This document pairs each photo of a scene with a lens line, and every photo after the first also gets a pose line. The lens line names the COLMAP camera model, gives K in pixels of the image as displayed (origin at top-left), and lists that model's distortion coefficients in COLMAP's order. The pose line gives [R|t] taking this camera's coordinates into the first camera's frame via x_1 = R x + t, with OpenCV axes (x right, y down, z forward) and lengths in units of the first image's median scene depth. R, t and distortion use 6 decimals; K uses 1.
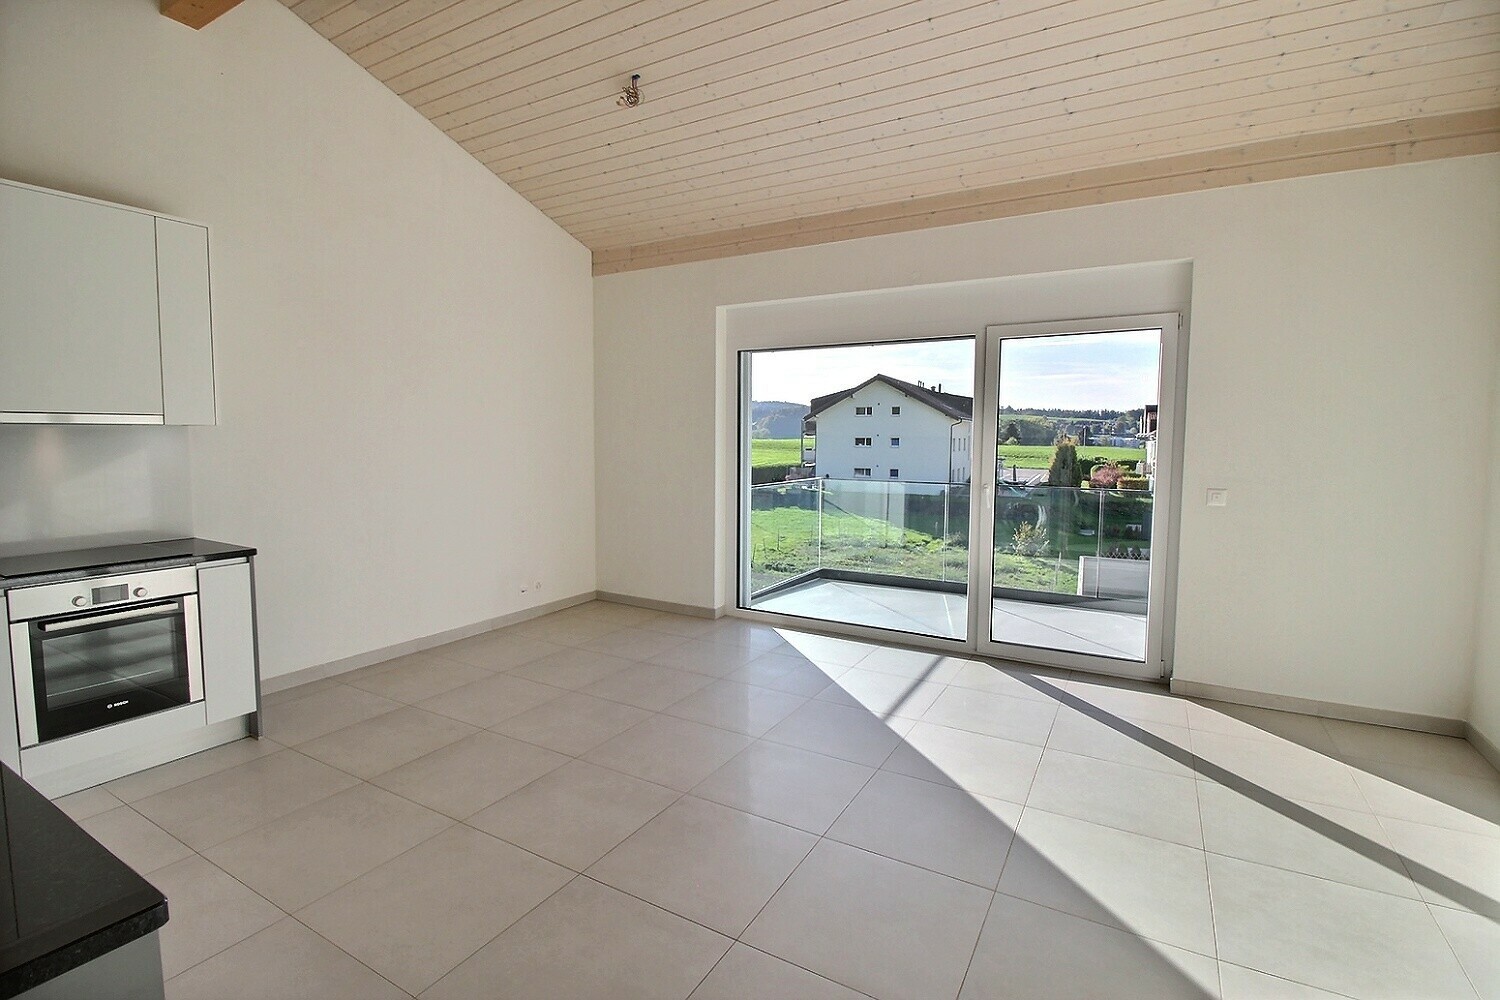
lens RADIAL K [[693.1, 0, 745.5], [0, 693.1, 496.6], [0, 0, 1]] dist [-0.015367, -0.002187]
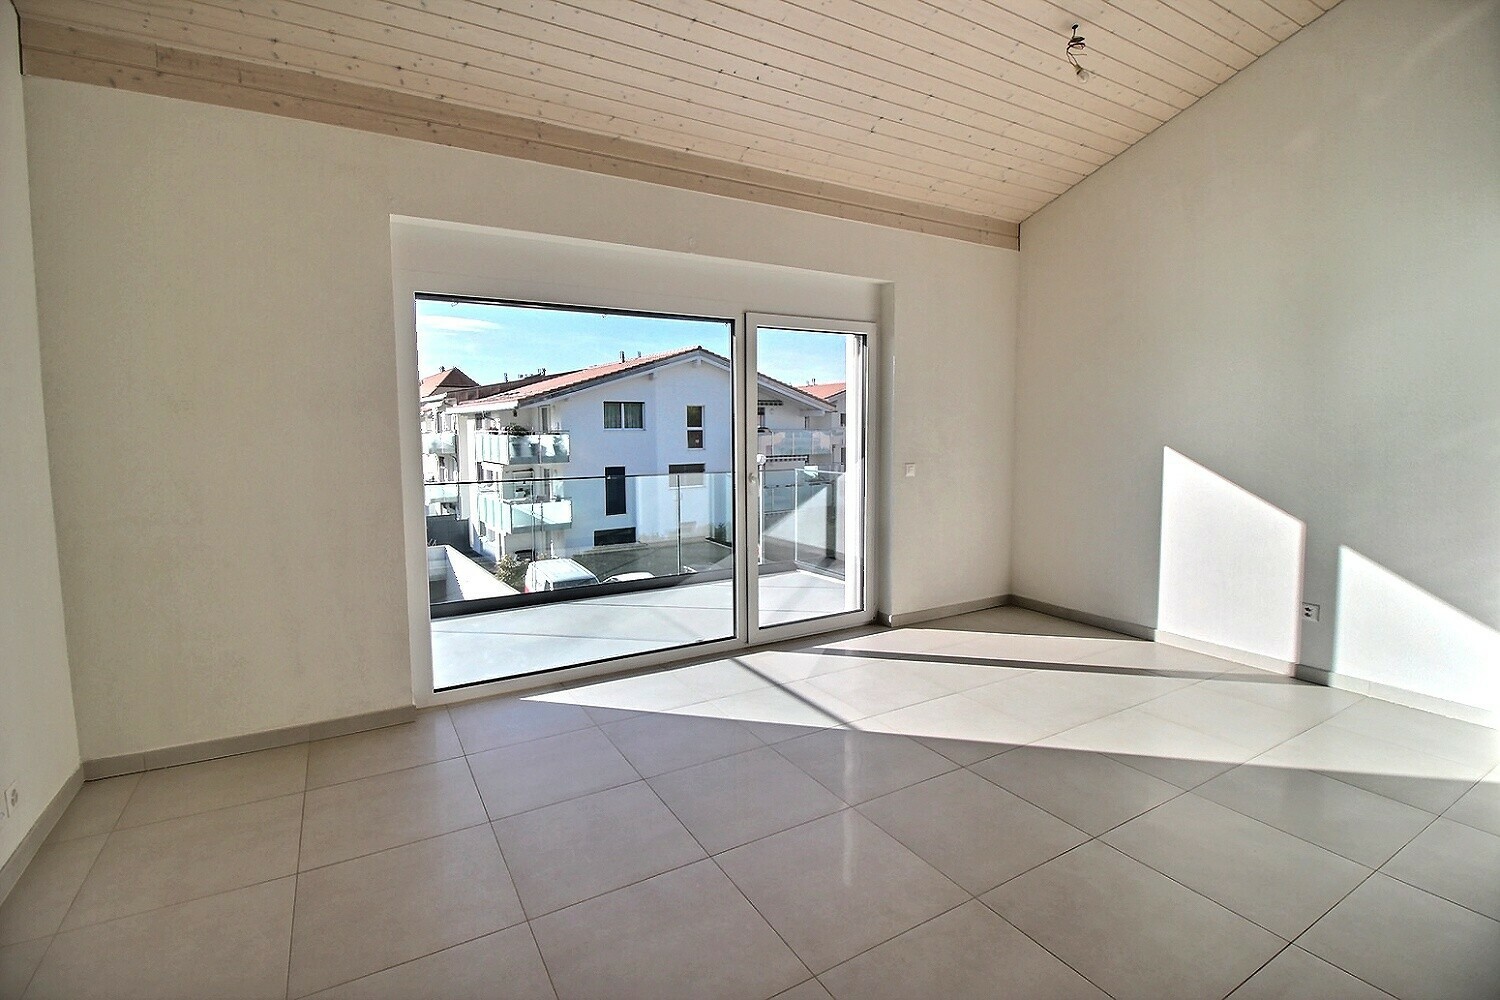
lens RADIAL K [[693.1, 0, 746.3], [0, 693.1, 497.8], [0, 0, 1]] dist [-0.015367, -0.002187]
pose [[0.491578, -0.095931, 0.865534, -0.556077], [0.084247, 0.994491, 0.062376, -0.049015], [-0.866749, 0.042256, 0.496952, 0.559141]]
